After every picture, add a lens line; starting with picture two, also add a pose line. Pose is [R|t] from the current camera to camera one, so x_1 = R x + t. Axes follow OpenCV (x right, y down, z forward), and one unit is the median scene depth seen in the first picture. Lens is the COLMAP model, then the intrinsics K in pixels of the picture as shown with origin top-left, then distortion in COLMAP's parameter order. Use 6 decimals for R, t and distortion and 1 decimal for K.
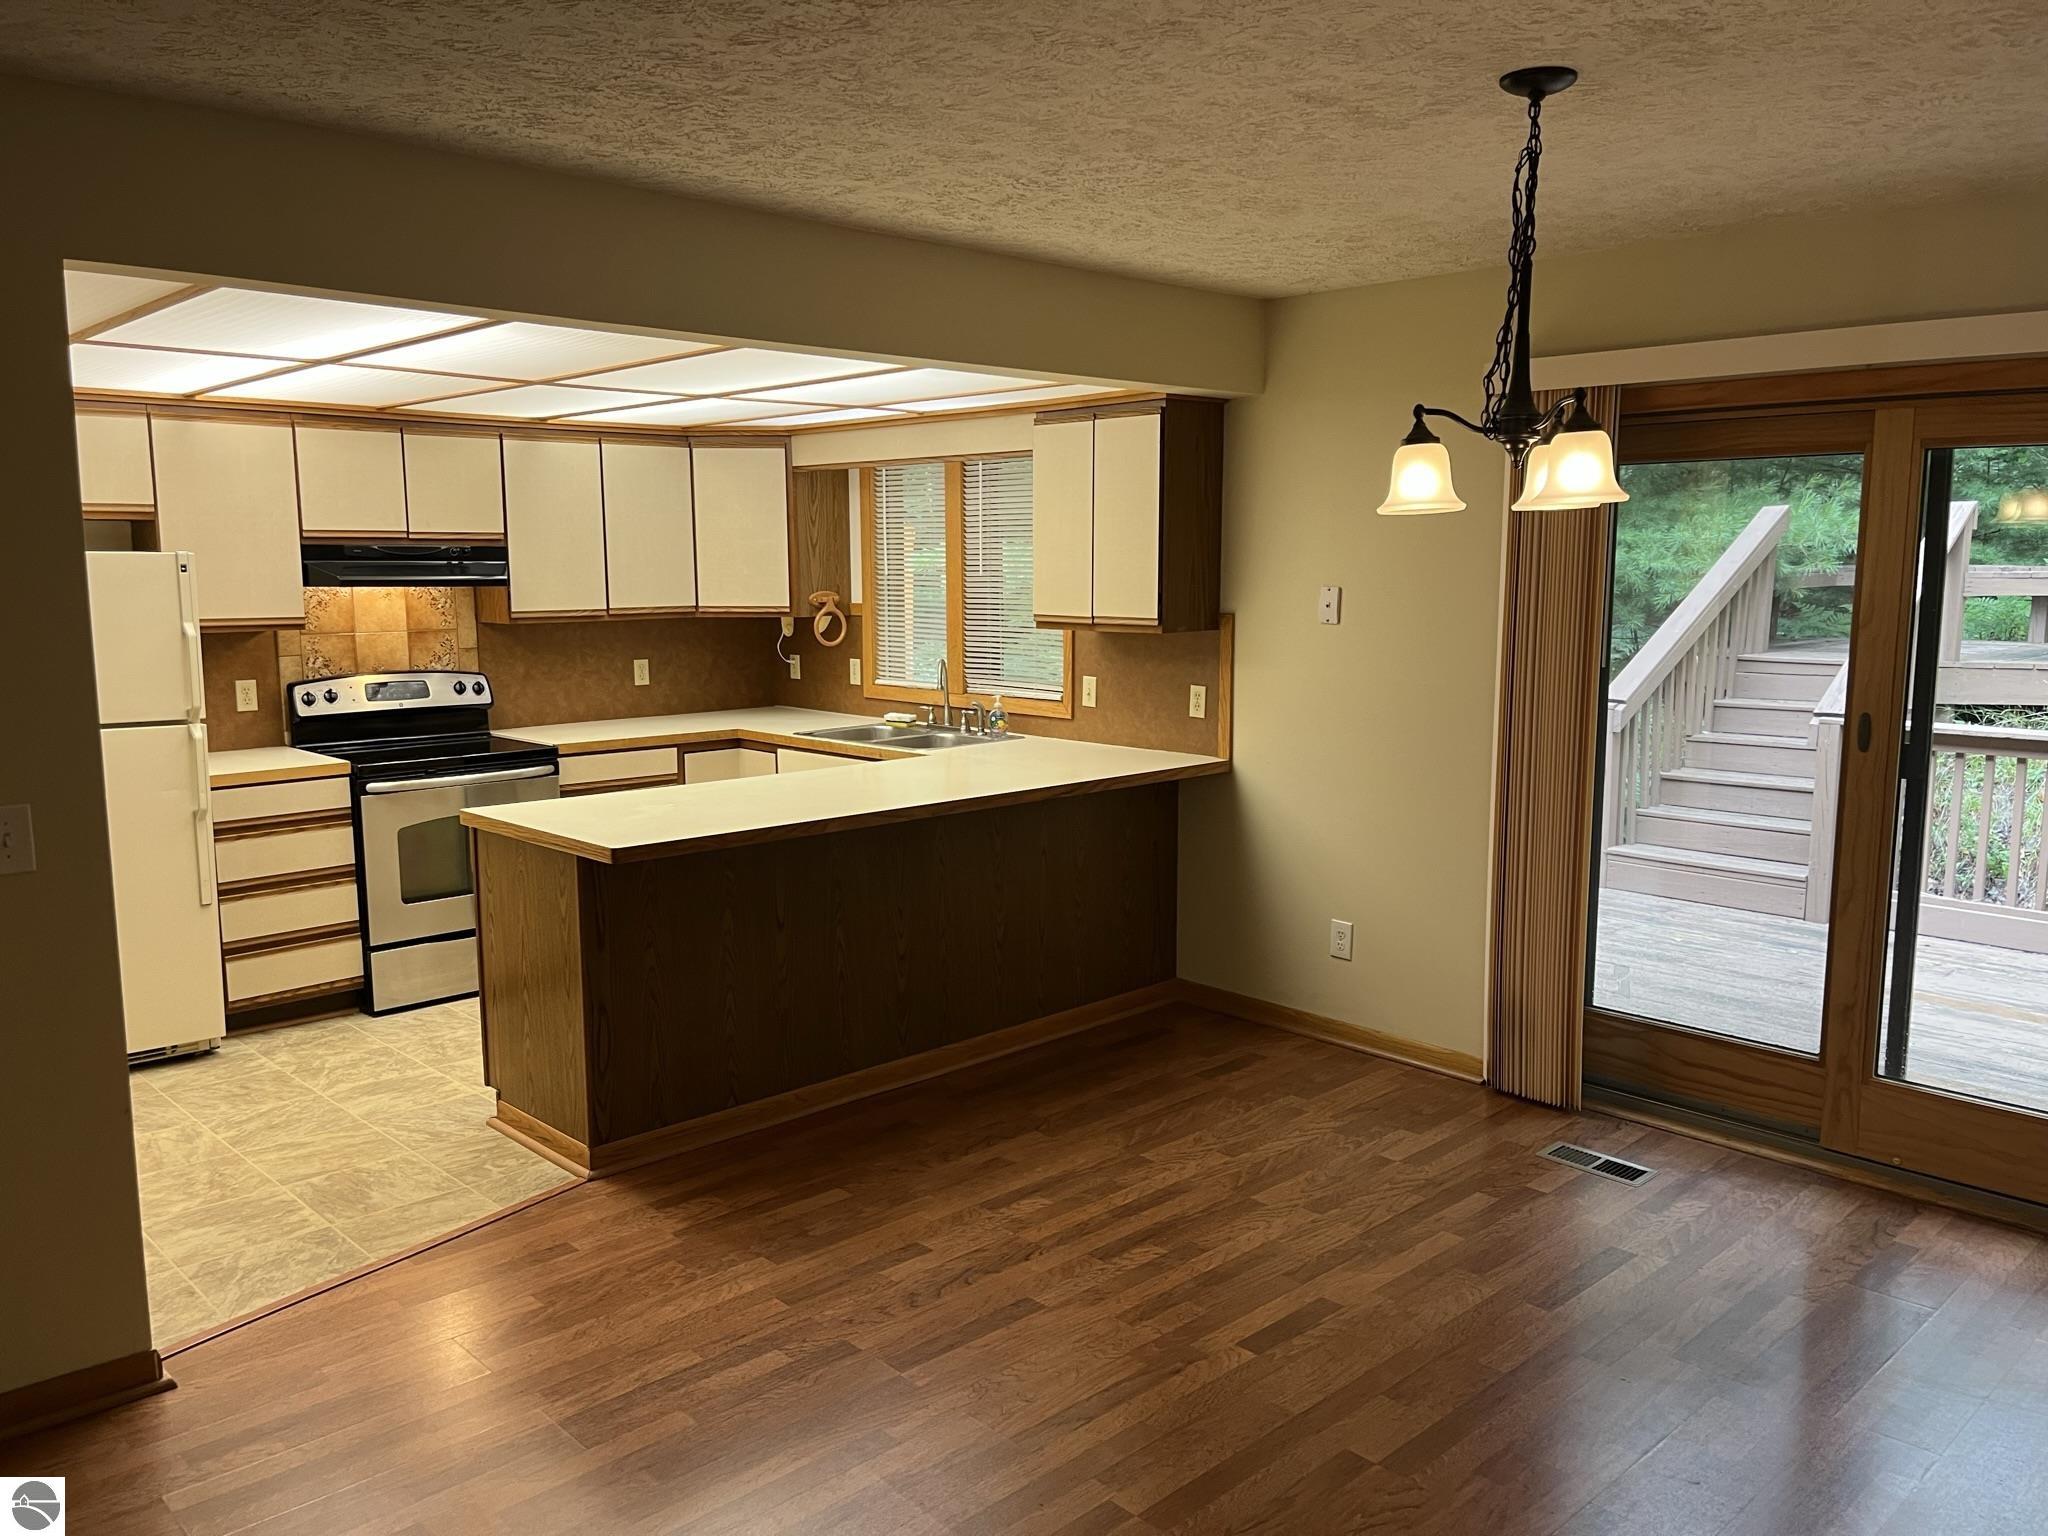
lens RADIAL K [[1547.3, 0, 1019.8], [0, 1547.3, 778.9], [0, 0, 1]] dist [0.062771, -0.065307]
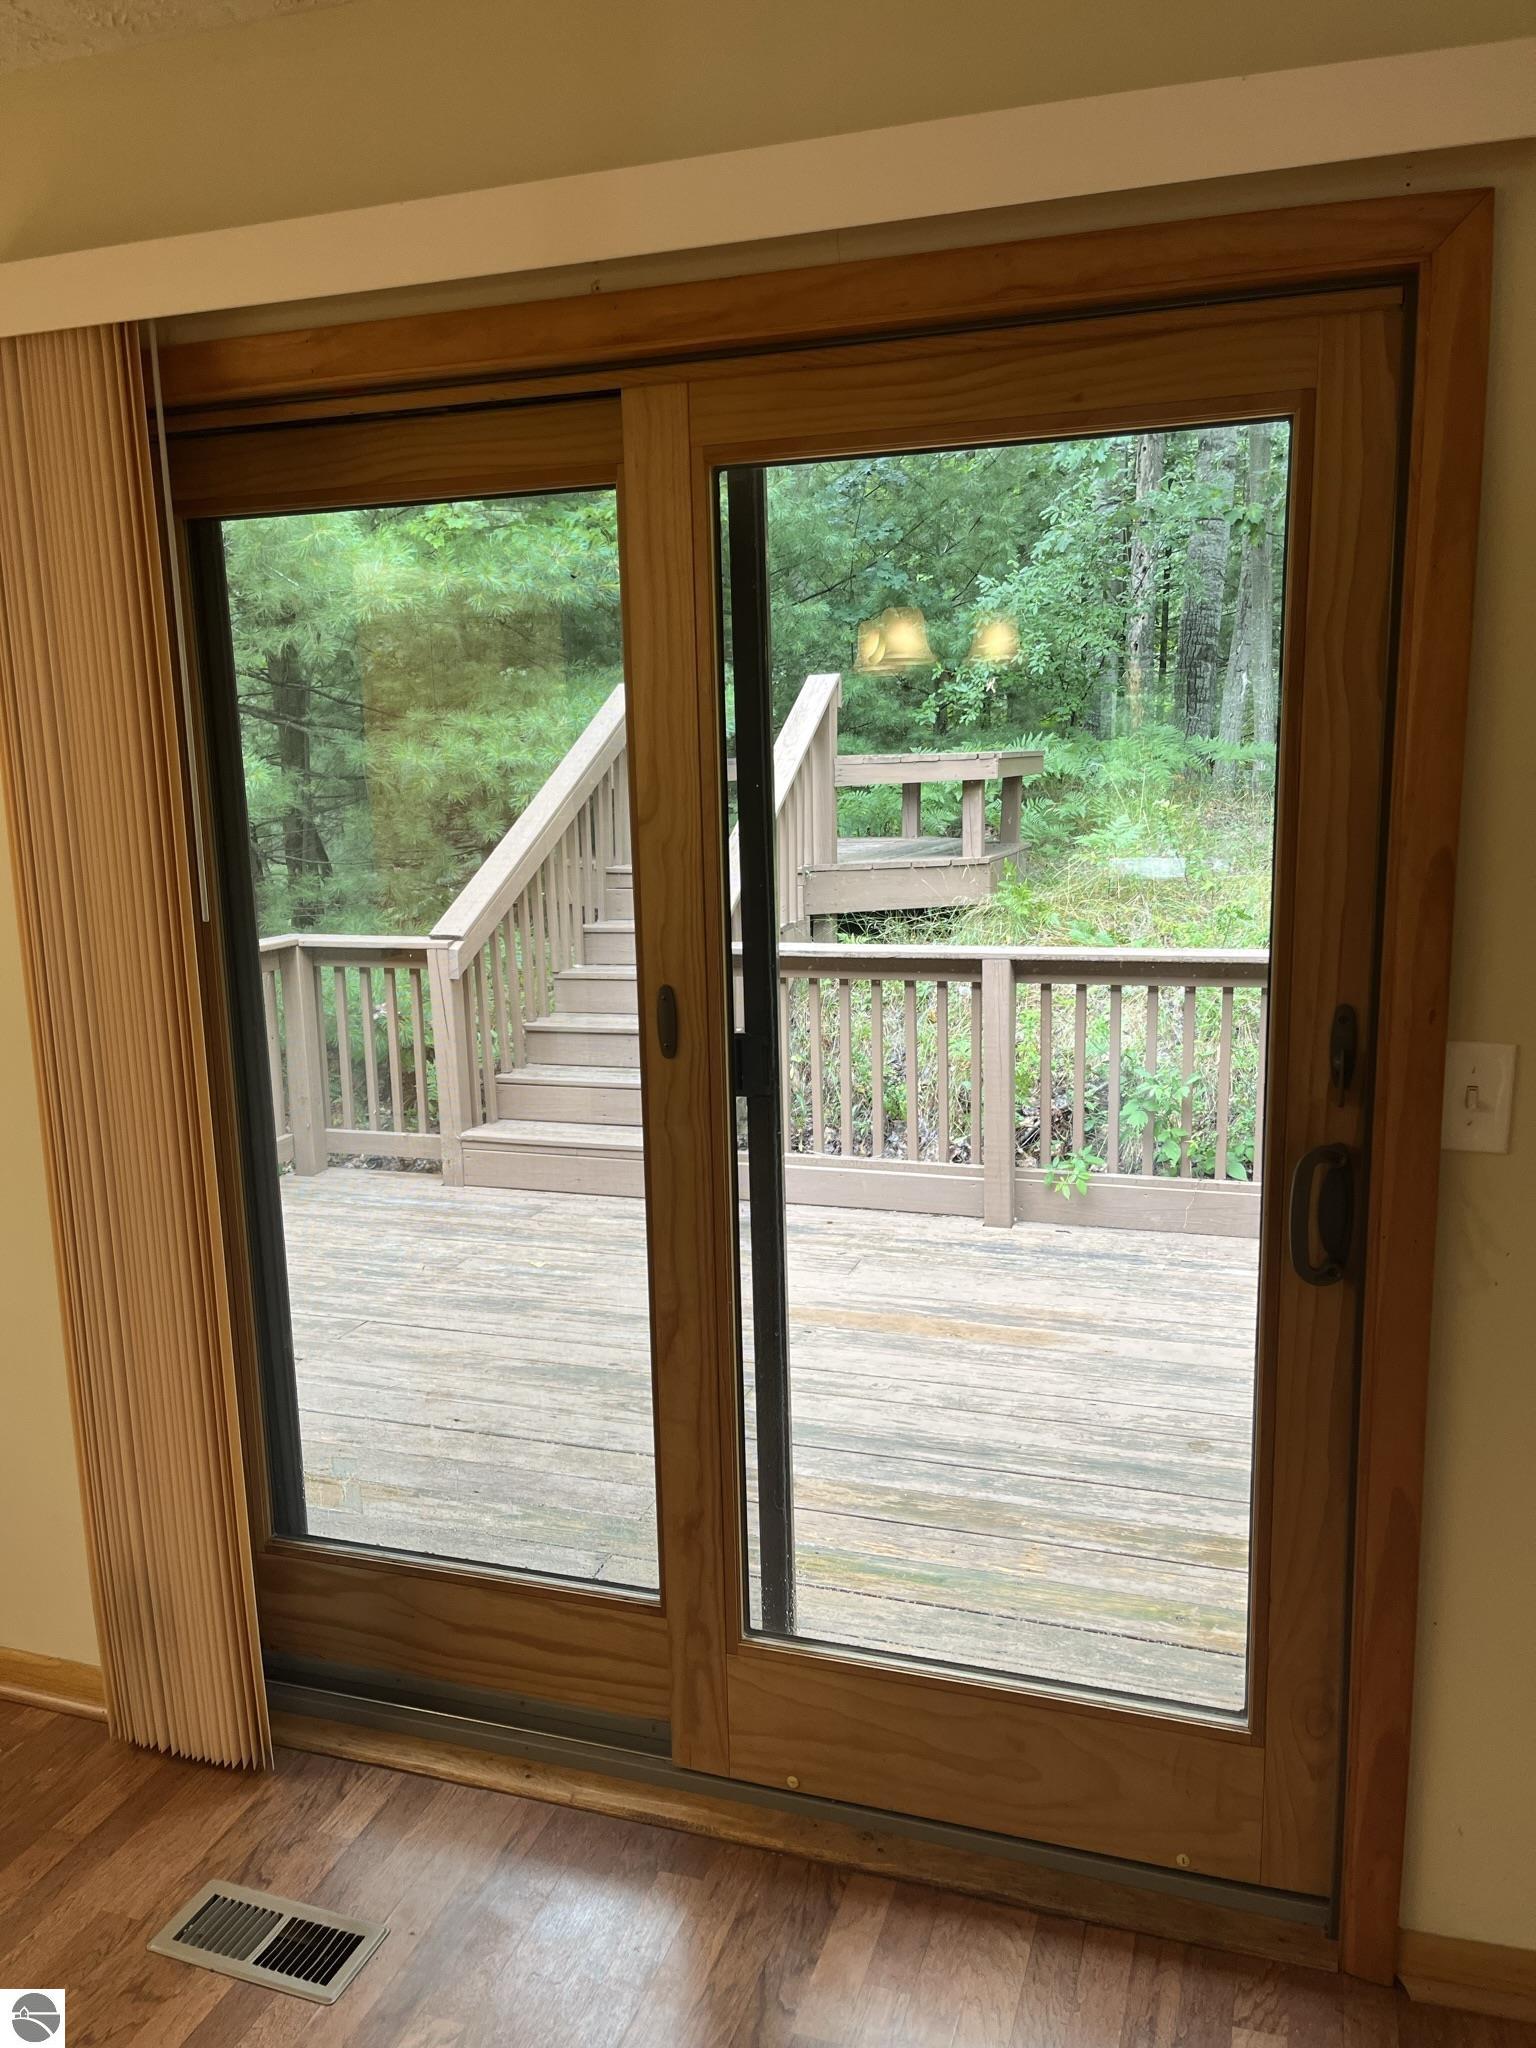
lens RADIAL K [[1547.3, 0, 765.0], [0, 1547.3, 1035.6], [0, 0, 1]] dist [0.062771, -0.065307]
pose [[0.884058, -0.100441, 0.456457, 0.227522], [0.089089, 0.994943, 0.046386, -0.031946], [-0.458808, -0.000342, 0.888536, 0.360291]]
